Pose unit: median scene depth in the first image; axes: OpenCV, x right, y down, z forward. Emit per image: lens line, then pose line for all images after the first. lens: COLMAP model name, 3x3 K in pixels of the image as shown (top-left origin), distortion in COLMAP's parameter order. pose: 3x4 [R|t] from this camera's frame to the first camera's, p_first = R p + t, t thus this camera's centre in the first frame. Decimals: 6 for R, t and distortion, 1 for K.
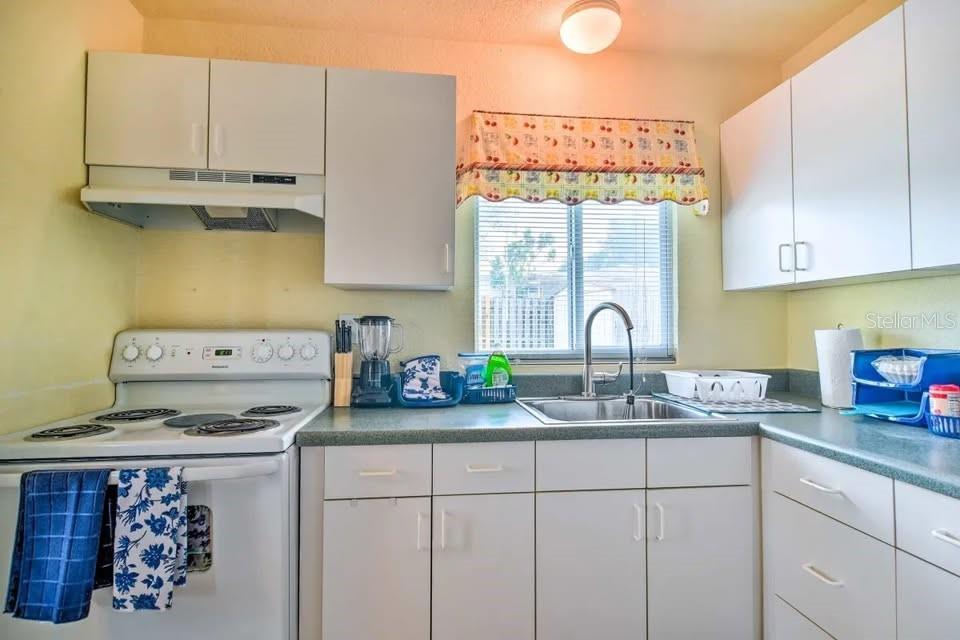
lens RADIAL K [[483.1, 0, 474.3], [0, 483.1, 315.2], [0, 0, 1]] dist [0.001623, -0.001059]
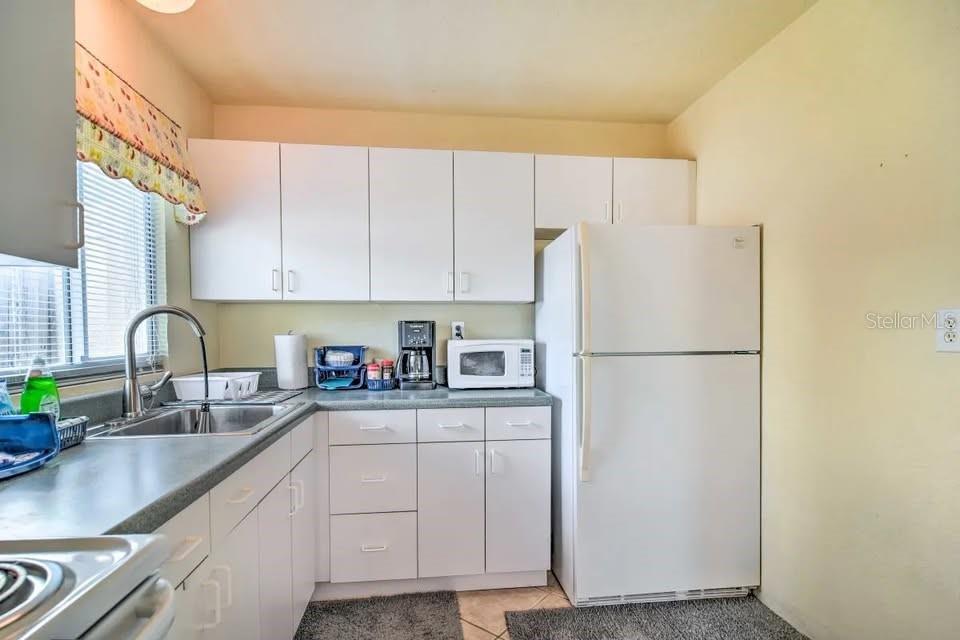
lens RADIAL K [[483.1, 0, 488.5], [0, 483.1, 342.6], [0, 0, 1]] dist [0.001623, -0.001059]
pose [[-0.025142, -0.020784, 0.999468, -0.657631], [-0.019871, 0.999597, 0.020287, 0.012201], [-0.999486, -0.019351, -0.025545, 0.441776]]
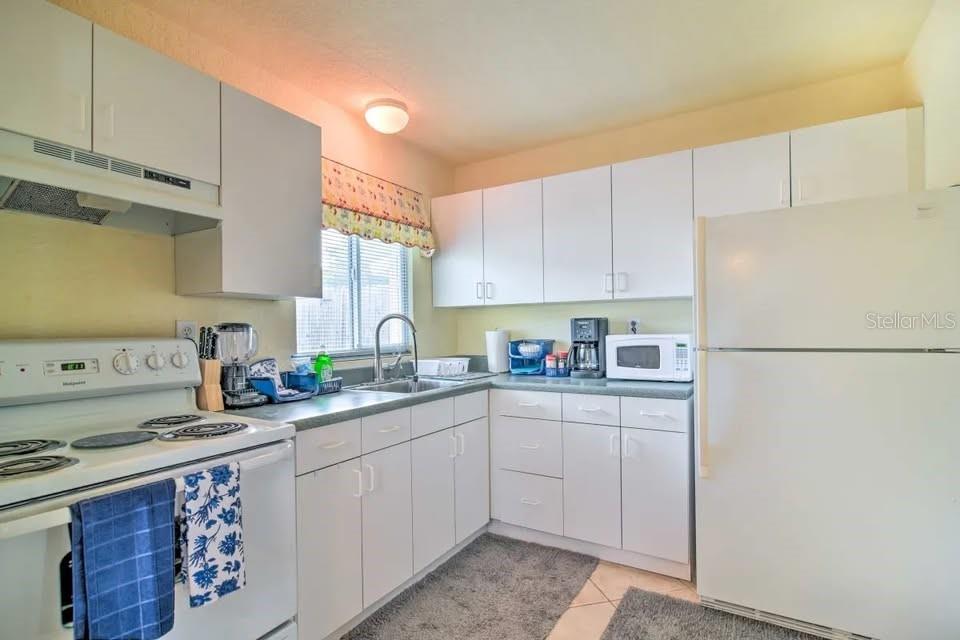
lens RADIAL K [[483.1, 0, 485.9], [0, 483.1, 325.5], [0, 0, 1]] dist [0.001623, -0.001059]
pose [[0.593858, -0.002384, 0.804566, -0.740332], [-0.004285, 0.999972, 0.006125, -0.001909], [-0.804558, -0.007085, 0.593831, -0.065514]]
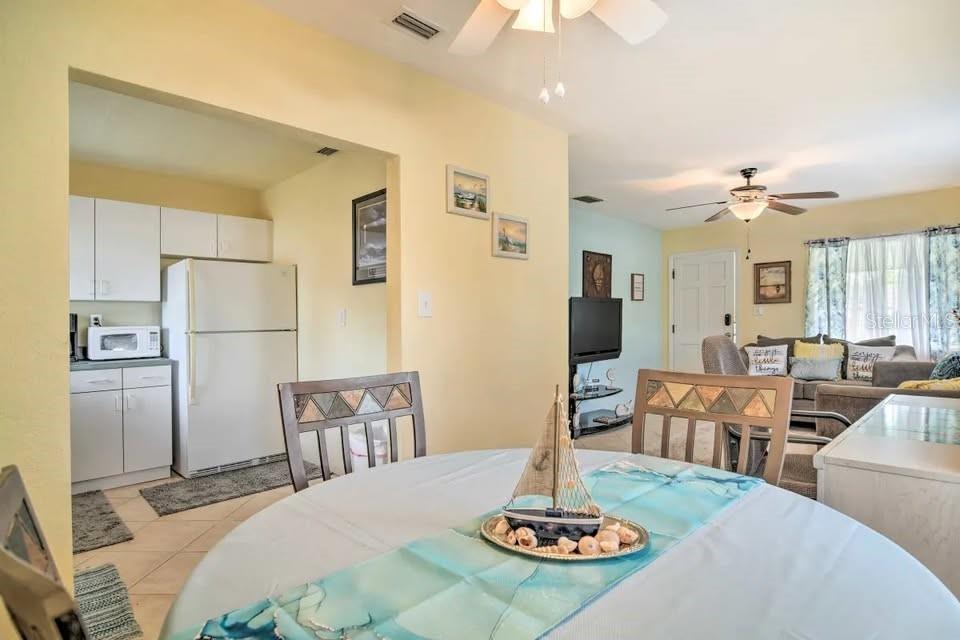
lens RADIAL K [[483.1, 0, 479.8], [0, 483.1, 320.6], [0, 0, 1]] dist [0.001623, -0.001059]
pose [[-0.623282, 0.010943, 0.781921, -1.839705], [-0.002544, 0.999868, -0.016021, 0.036065], [-0.781993, -0.011975, -0.623172, 0.503896]]
